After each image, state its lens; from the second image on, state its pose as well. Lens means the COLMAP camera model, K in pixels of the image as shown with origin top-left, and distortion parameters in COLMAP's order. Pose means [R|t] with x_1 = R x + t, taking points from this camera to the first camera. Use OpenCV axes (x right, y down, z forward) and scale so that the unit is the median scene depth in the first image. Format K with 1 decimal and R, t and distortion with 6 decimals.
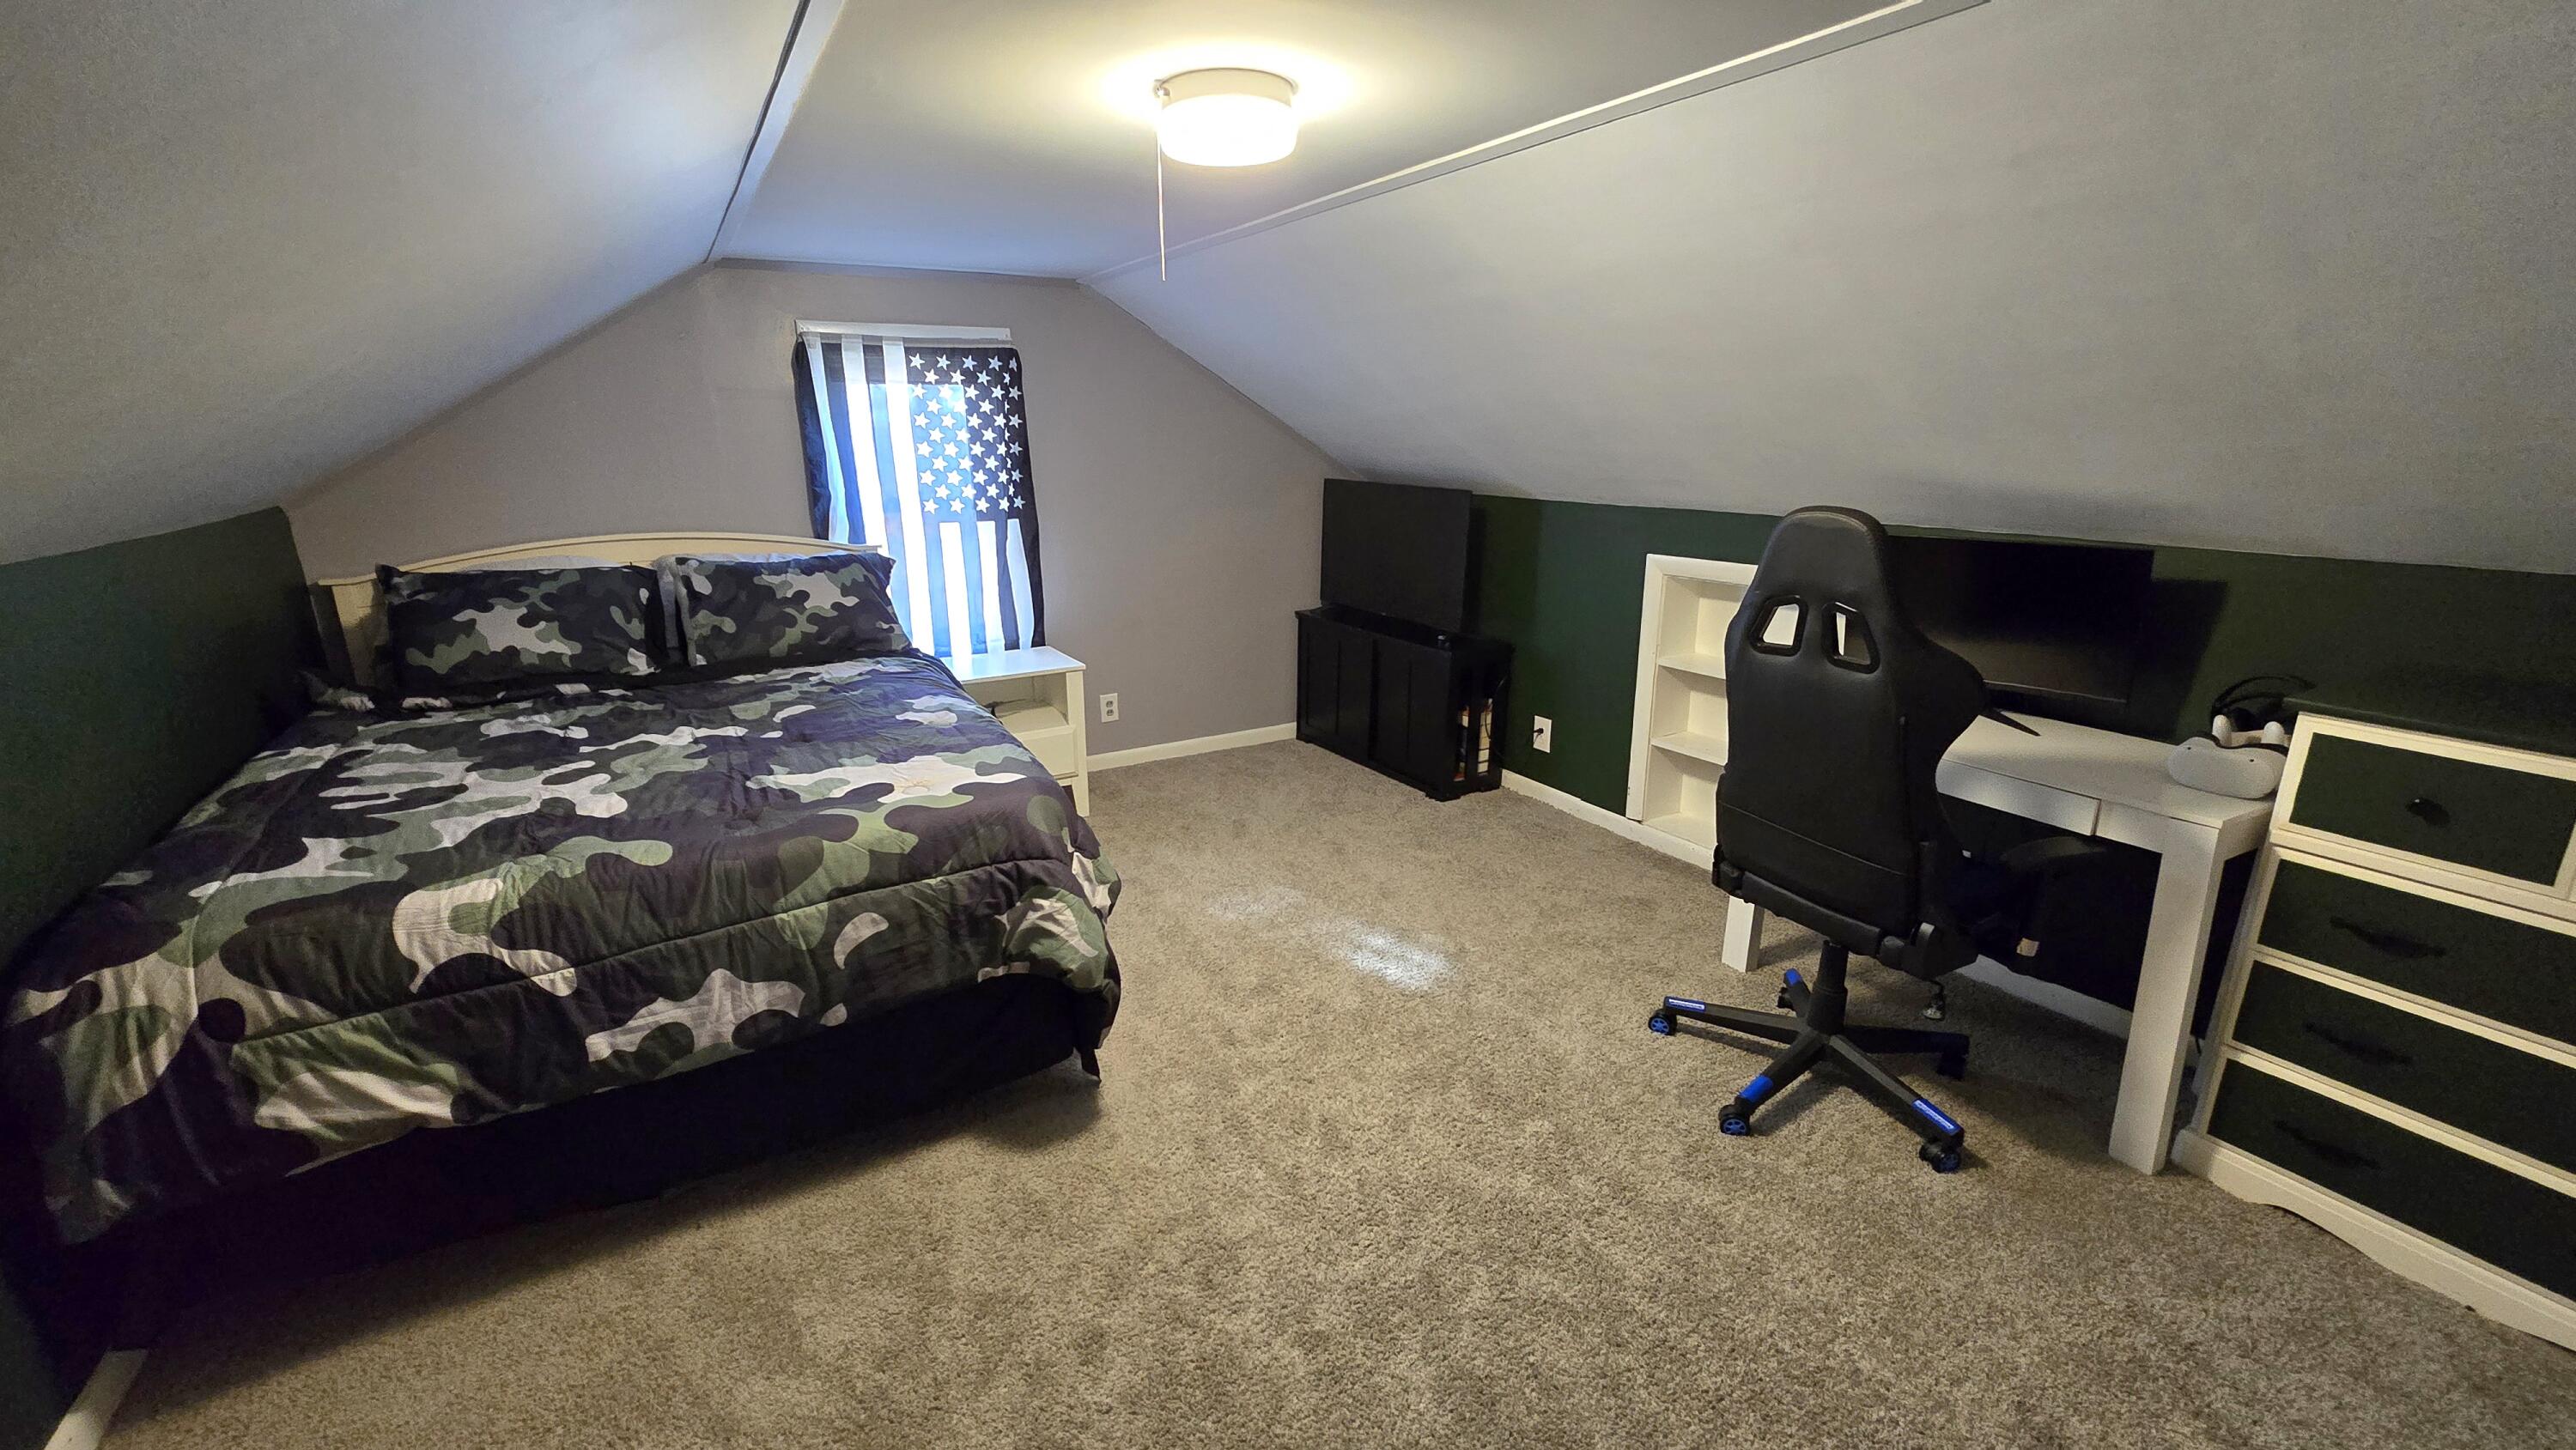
lens RADIAL K [[1043.0, 0, 1282.7], [0, 1043.0, 726.0], [0, 0, 1]] dist [-0.007621, 0.000655]
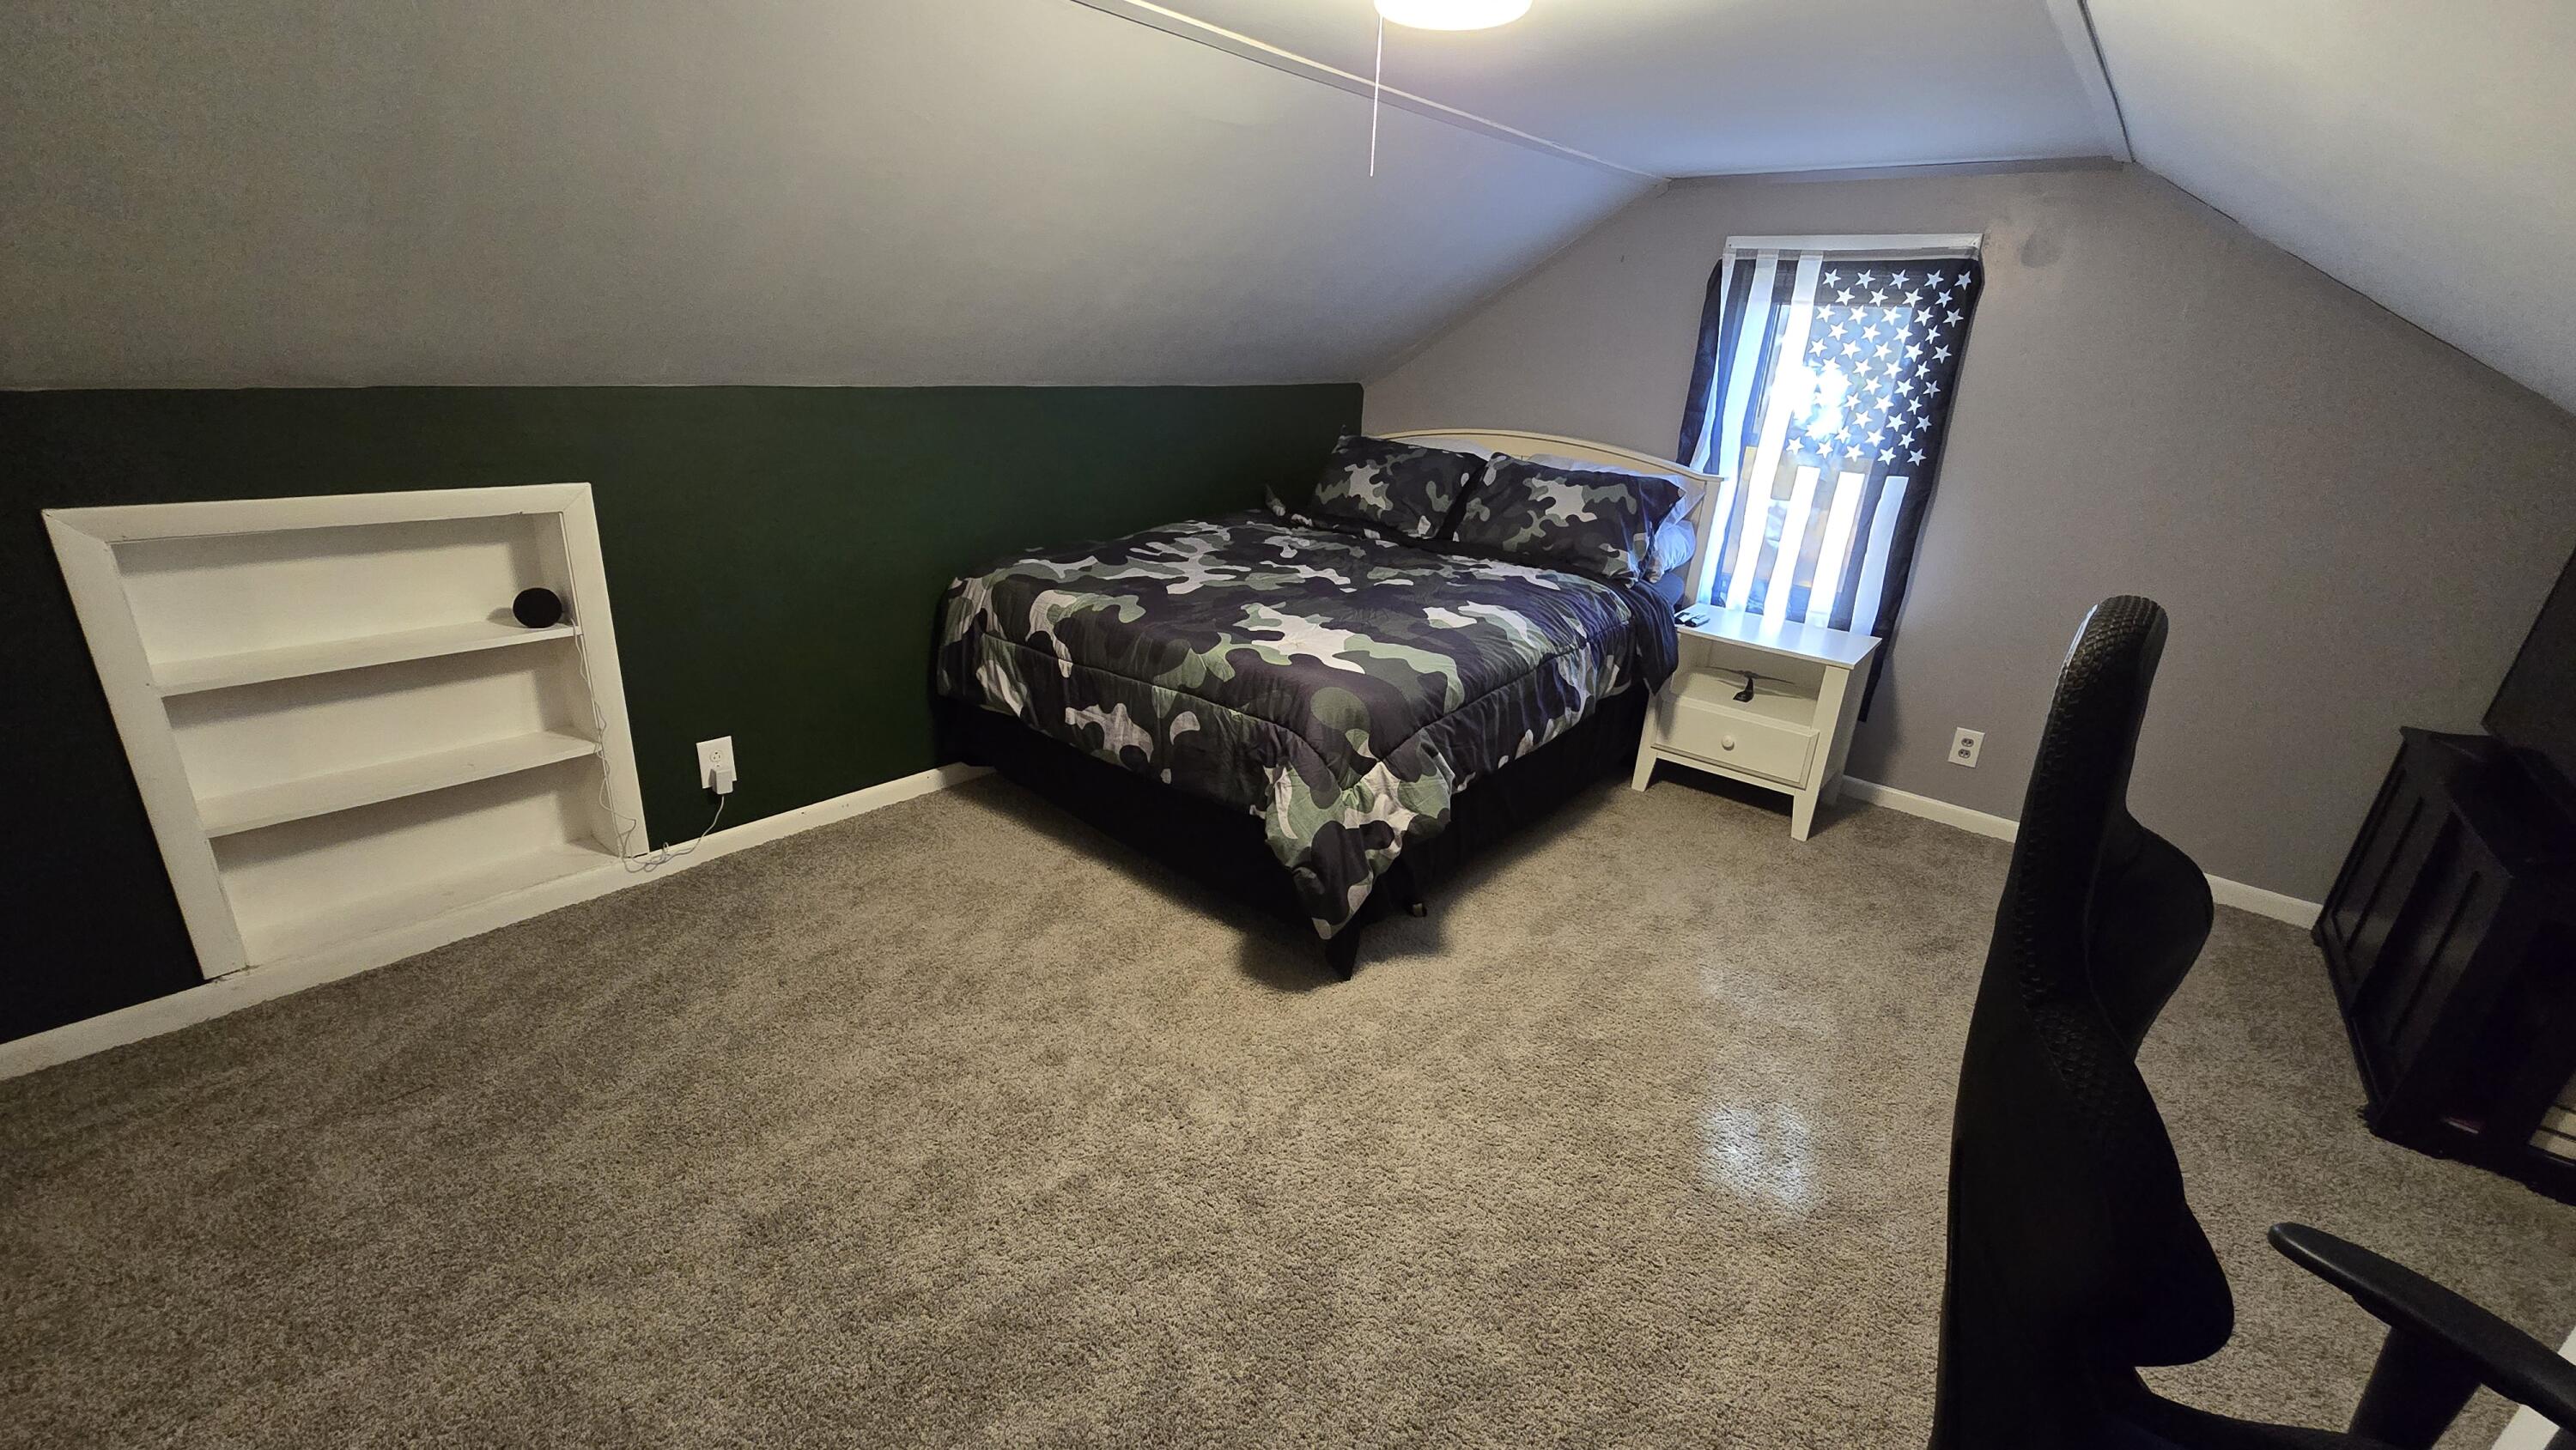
lens RADIAL K [[1043.0, 0, 1273.5], [0, 1043.0, 729.9], [0, 0, 1]] dist [-0.007621, 0.000655]
pose [[0.319239, 0.356627, -0.878011, 0.731132], [-0.306192, 0.915614, 0.260571, -0.158429], [0.896846, 0.185656, 0.401496, 0.545327]]
